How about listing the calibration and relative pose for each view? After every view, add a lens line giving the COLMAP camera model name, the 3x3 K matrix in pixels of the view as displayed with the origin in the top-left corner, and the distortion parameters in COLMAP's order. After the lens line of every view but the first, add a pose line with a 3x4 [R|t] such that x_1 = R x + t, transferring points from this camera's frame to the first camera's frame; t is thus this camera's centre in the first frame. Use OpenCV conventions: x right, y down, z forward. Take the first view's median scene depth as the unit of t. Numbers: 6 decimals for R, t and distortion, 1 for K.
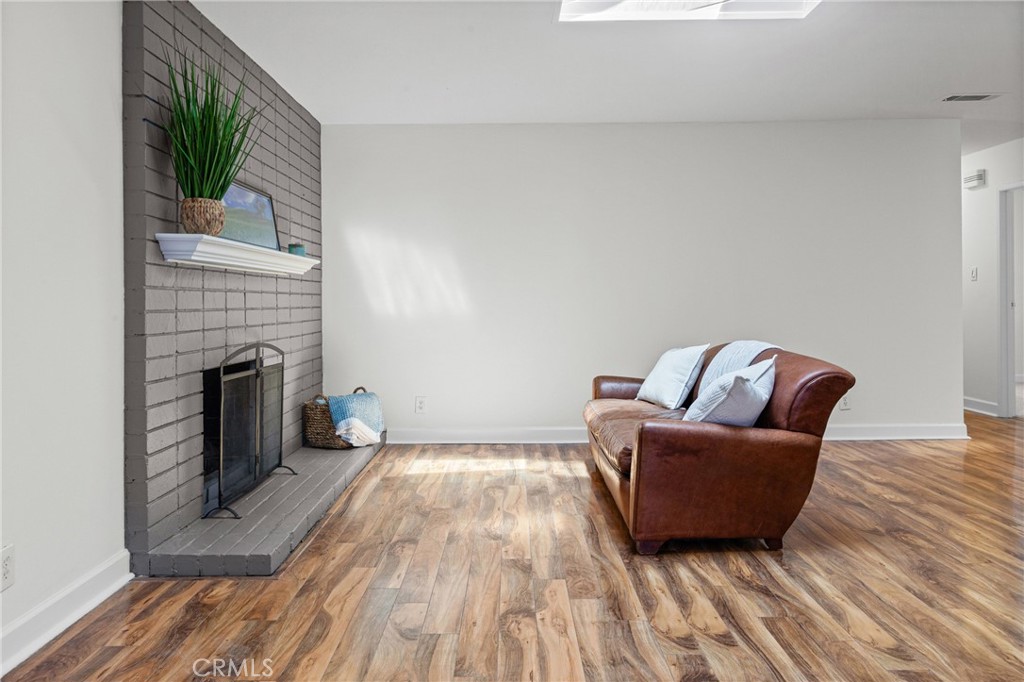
lens RADIAL K [[709.0, 0, 510.1], [0, 709.0, 332.5], [0, 0, 1]] dist [0.000909, -0.003441]
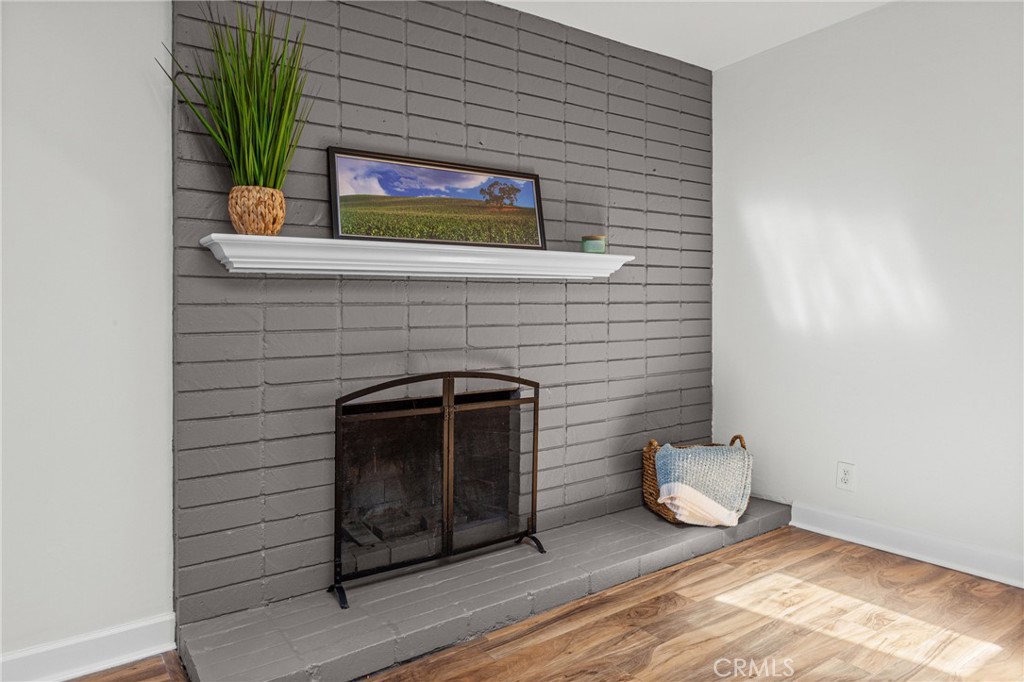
lens RADIAL K [[634.0, 0, 507.5], [0, 634.0, 333.6], [0, 0, 1]] dist [-0.016853, 0.000730]
pose [[0.568330, 0.004560, -0.822788, 0.180758], [-0.010696, 0.999941, -0.001846, -0.019411], [0.822731, 0.009849, 0.568346, 0.520614]]
